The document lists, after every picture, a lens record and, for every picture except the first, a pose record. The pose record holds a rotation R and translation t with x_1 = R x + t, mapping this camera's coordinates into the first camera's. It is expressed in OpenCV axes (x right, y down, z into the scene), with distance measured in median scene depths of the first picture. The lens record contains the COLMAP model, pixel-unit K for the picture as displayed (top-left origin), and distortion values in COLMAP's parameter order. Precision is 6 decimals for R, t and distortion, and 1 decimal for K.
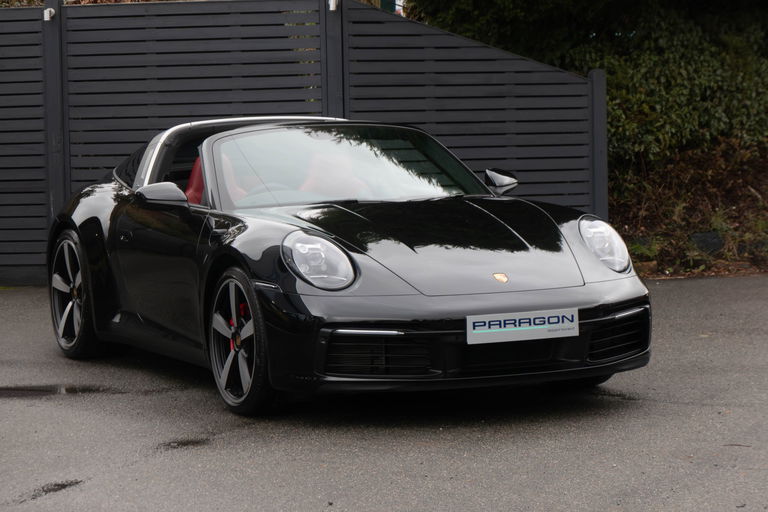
lens RADIAL K [[2424.0, 0, 386.0], [0, 2424.0, 250.5], [0, 0, 1]] dist [-0.229259, 0.000000]
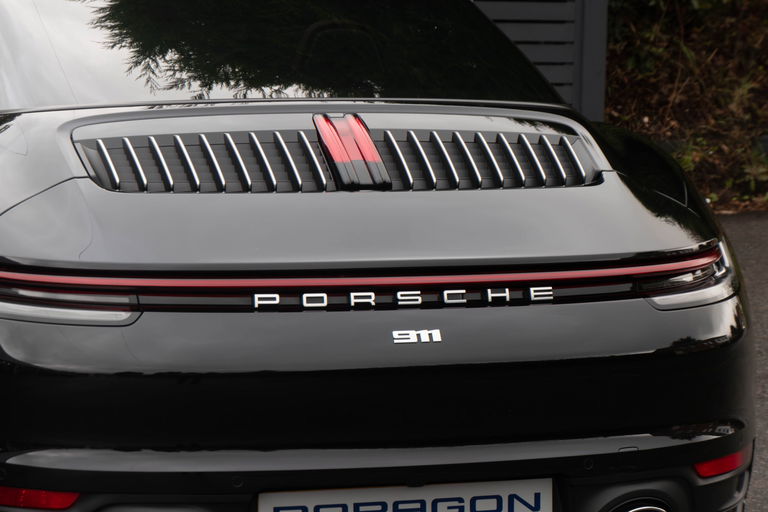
lens RADIAL K [[2587.3, 0, 384.4], [0, 2587.3, 253.9], [0, 0, 1]] dist [0.071002, 0.000000]
pose [[0.993766, 0.055979, -0.096415, 0.099834], [-0.047520, 0.994995, 0.087905, -0.030129], [0.100853, -0.082776, 0.991452, 0.362146]]
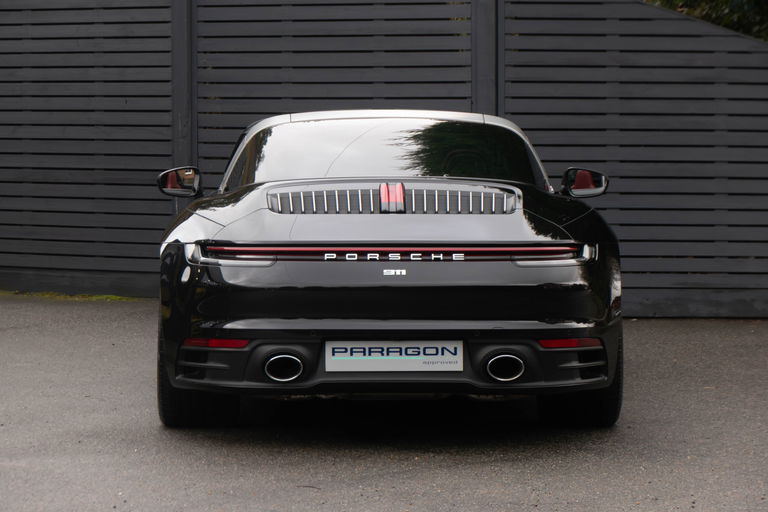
lens RADIAL K [[3821.1, 0, 384.2], [0, 3821.1, 256.3], [0, 0, 1]] dist [-0.369057, 0.000000]
pose [[0.929596, 0.038247, -0.366590, 0.391597], [-0.040763, 0.999168, 0.000878, -0.003798], [0.366318, 0.014127, 0.930382, -0.183986]]
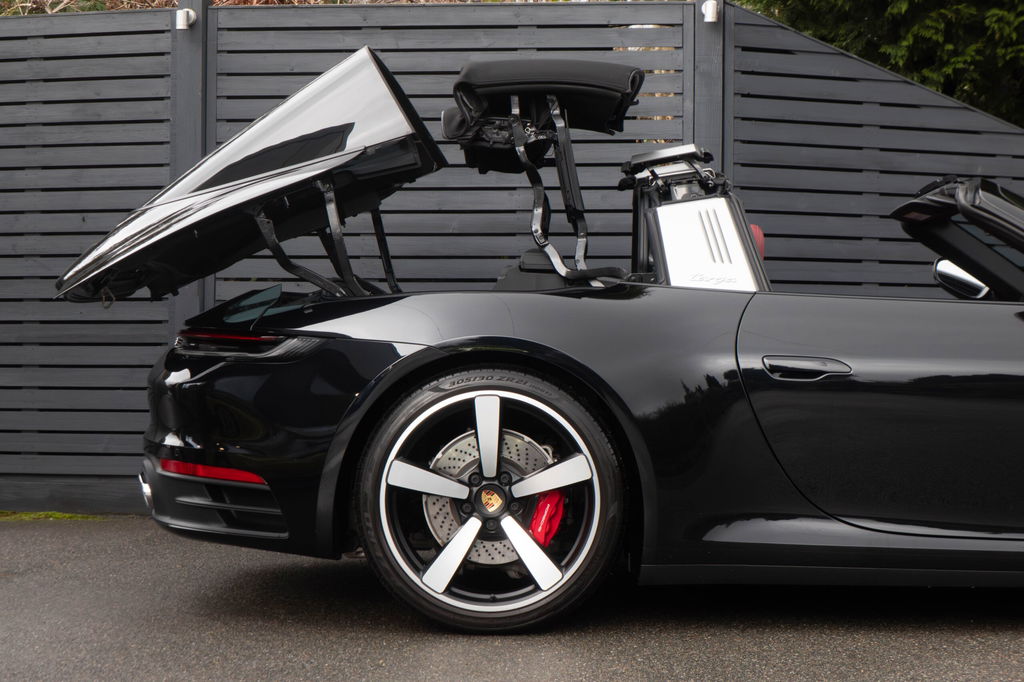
lens RADIAL K [[2259.0, 0, 526.3], [0, 2259.0, 326.1], [0, 0, 1]] dist [-0.089916, 0.000000]
pose [[0.999211, 0.027813, 0.028346, -0.071202], [-0.025576, 0.996747, -0.076433, 0.008440], [-0.030380, 0.075648, 0.996672, 0.467360]]
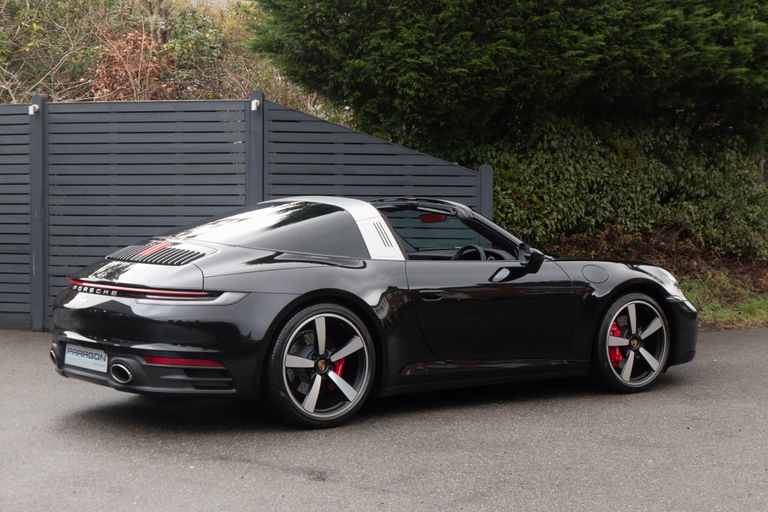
lens RADIAL K [[1557.6, 0, 364.9], [0, 1557.6, 249.5], [0, 0, 1]] dist [0.000468, 0.000000]
pose [[0.990292, 0.029190, -0.135906, 0.131344], [-0.032238, 0.999275, -0.020276, -0.015055], [0.135215, 0.024461, 0.990514, 0.224329]]
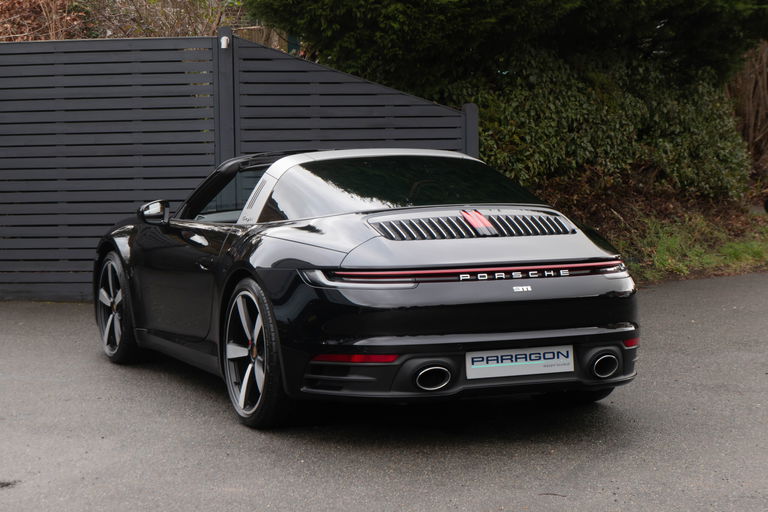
lens RADIAL K [[1929.8, 0, 382.8], [0, 1929.8, 258.4], [0, 0, 1]] dist [-0.053479, 0.000000]
pose [[0.999924, 0.004520, 0.011458, 0.037236], [-0.004607, 0.999961, 0.007568, -0.010898], [-0.011423, -0.007620, 0.999906, 0.122766]]
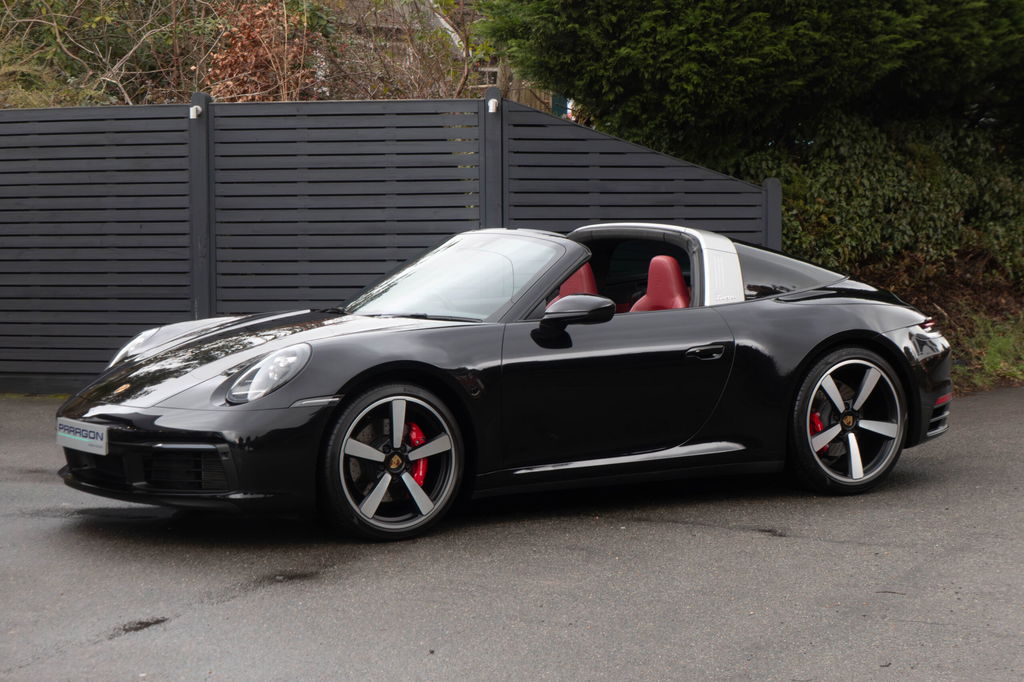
lens RADIAL K [[2447.3, 0, 479.1], [0, 2447.3, 326.9], [0, 0, 1]] dist [-0.084320, 0.000000]
pose [[0.998831, 0.016042, -0.045600, 0.016840], [-0.016590, 0.999795, -0.011649, -0.003491], [0.045404, 0.012392, 0.998892, 0.037894]]
